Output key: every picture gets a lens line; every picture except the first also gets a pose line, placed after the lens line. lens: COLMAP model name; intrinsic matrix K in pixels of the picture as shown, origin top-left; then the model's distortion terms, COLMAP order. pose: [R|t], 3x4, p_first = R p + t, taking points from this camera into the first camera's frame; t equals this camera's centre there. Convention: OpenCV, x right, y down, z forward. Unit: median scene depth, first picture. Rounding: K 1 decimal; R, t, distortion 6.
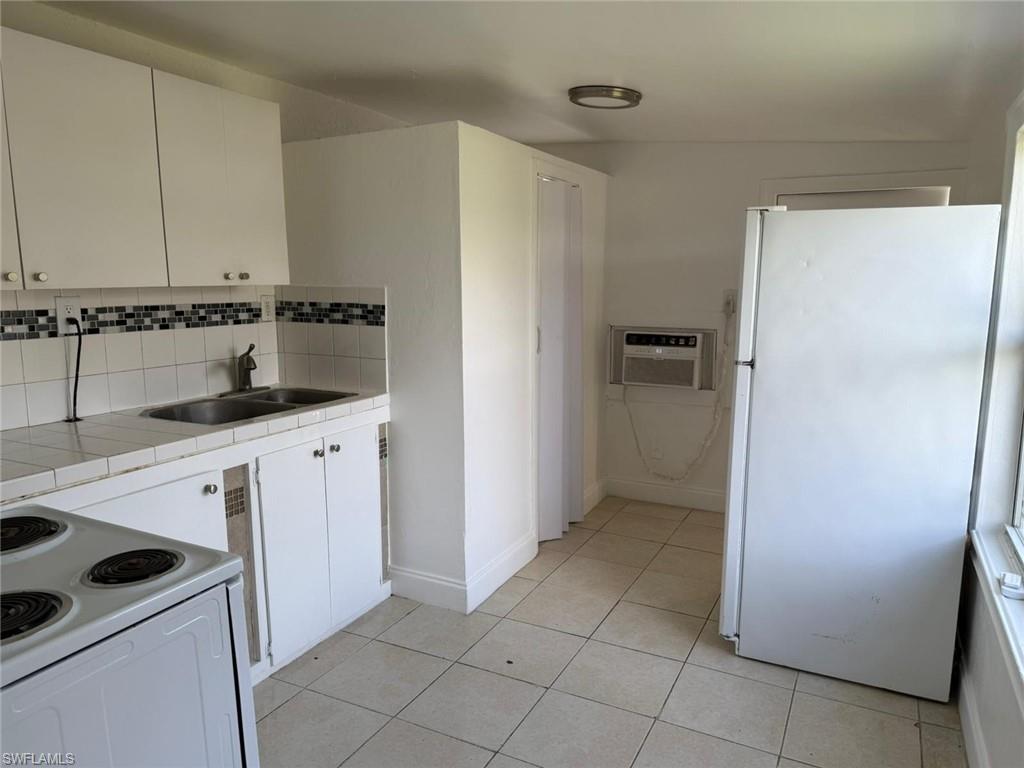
lens RADIAL K [[720.8, 0, 521.6], [0, 720.8, 394.1], [0, 0, 1]] dist [0.054575, -0.074017]
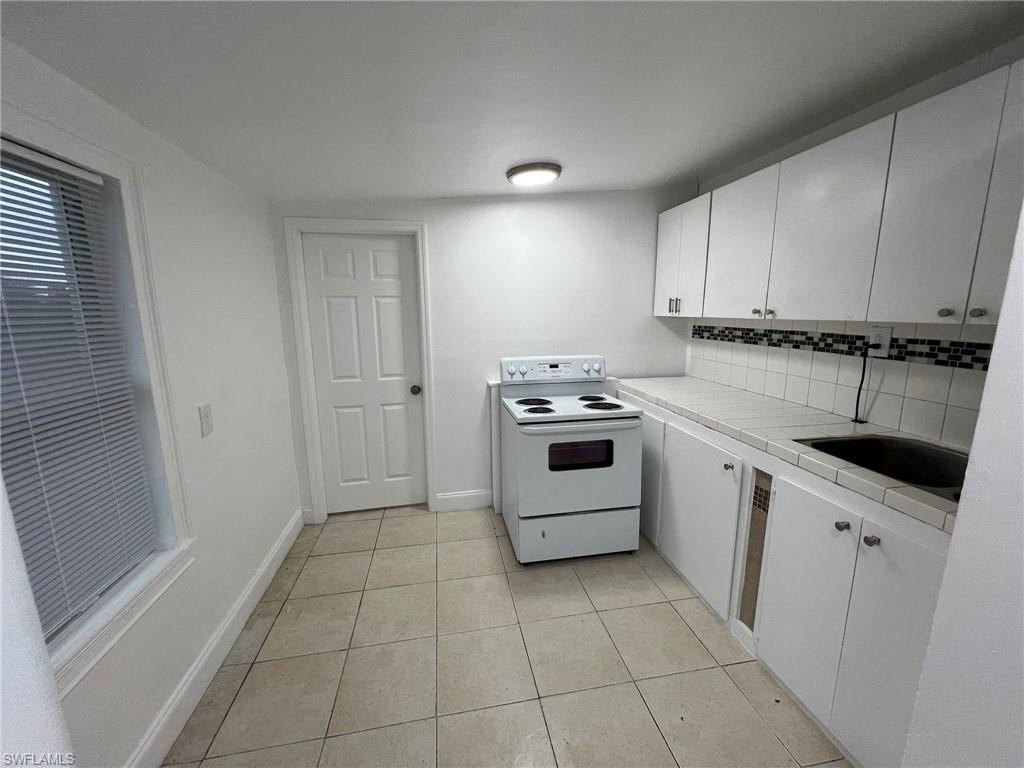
lens RADIAL K [[408.0, 0, 508.6], [0, 408.0, 380.9], [0, 0, 1]] dist [-0.001445, 0.000216]
pose [[-0.807288, 0.111346, -0.579558, 0.277490], [-0.085156, 0.949785, 0.301092, -0.180307], [0.583981, 0.292421, -0.757269, 1.052766]]
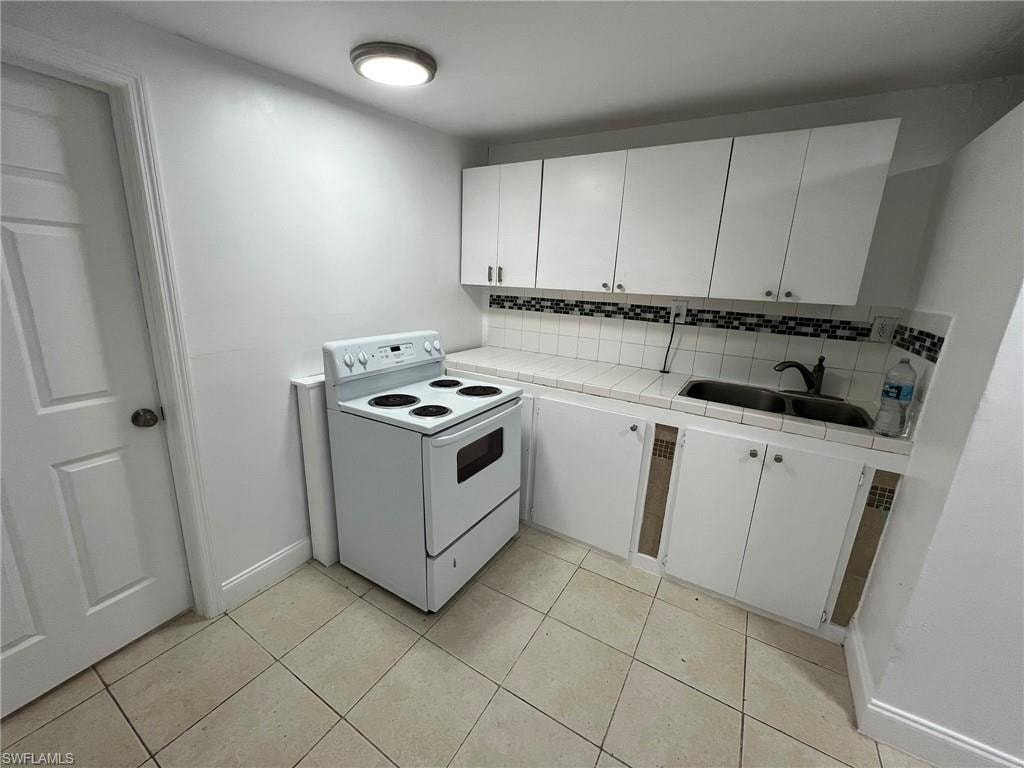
lens RADIAL K [[408.0, 0, 508.6], [0, 408.0, 382.9], [0, 0, 1]] dist [-0.001445, 0.000216]
pose [[-0.088852, 0.244266, -0.965629, 0.329090], [-0.204522, 0.944332, 0.257698, -0.103631], [0.974821, 0.220390, -0.033948, 0.610641]]
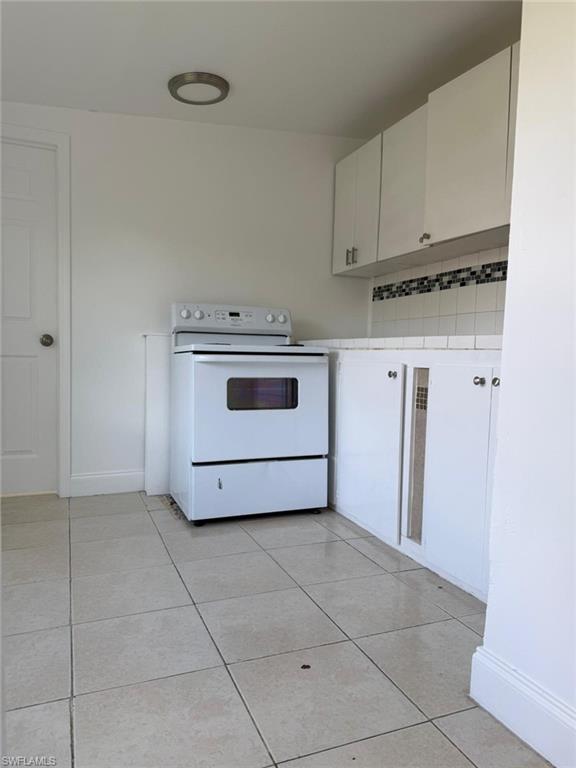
lens RADIAL K [[539.2, 0, 281.3], [0, 539.2, 391.0], [0, 0, 1]] dist [0.046993, -0.017513]
pose [[-0.672177, 0.035454, -0.739541, 0.377803], [-0.141919, 0.974161, 0.175694, 0.009957], [0.726661, 0.223052, -0.649777, 1.229454]]
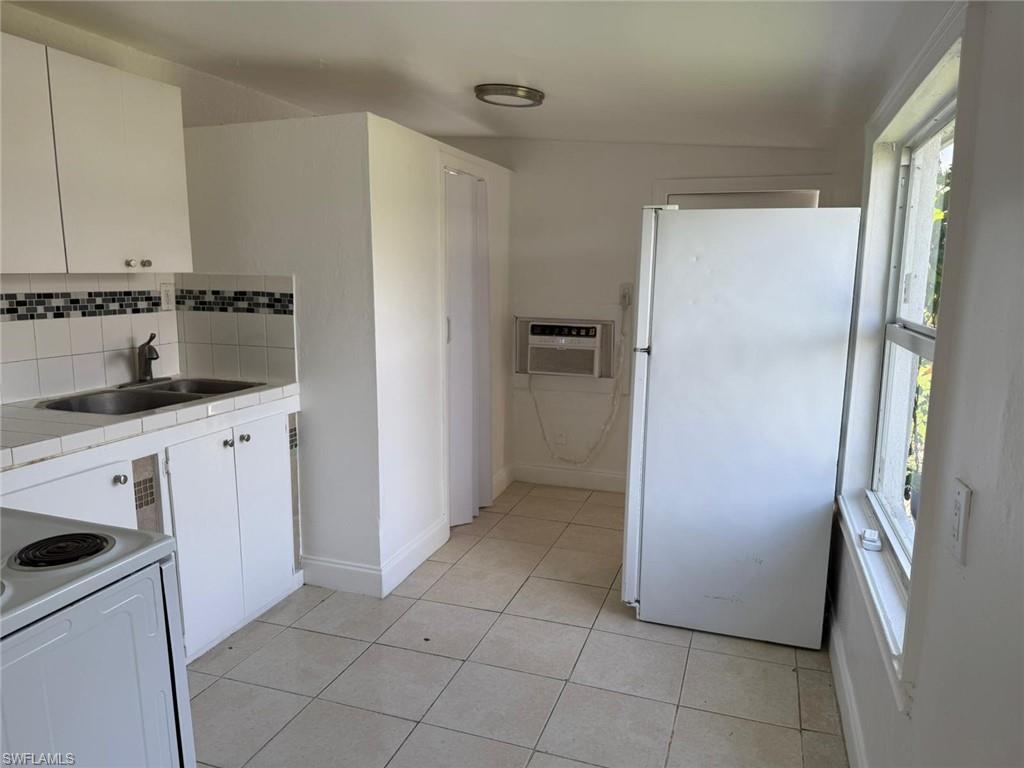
lens RADIAL K [[720.8, 0, 523.8], [0, 720.8, 394.8], [0, 0, 1]] dist [0.054575, -0.074017]
pose [[0.989810, -0.013796, 0.141723, -0.020386], [0.012252, 0.999856, 0.011755, 0.008902], [-0.141865, -0.009899, 0.989836, -0.041371]]
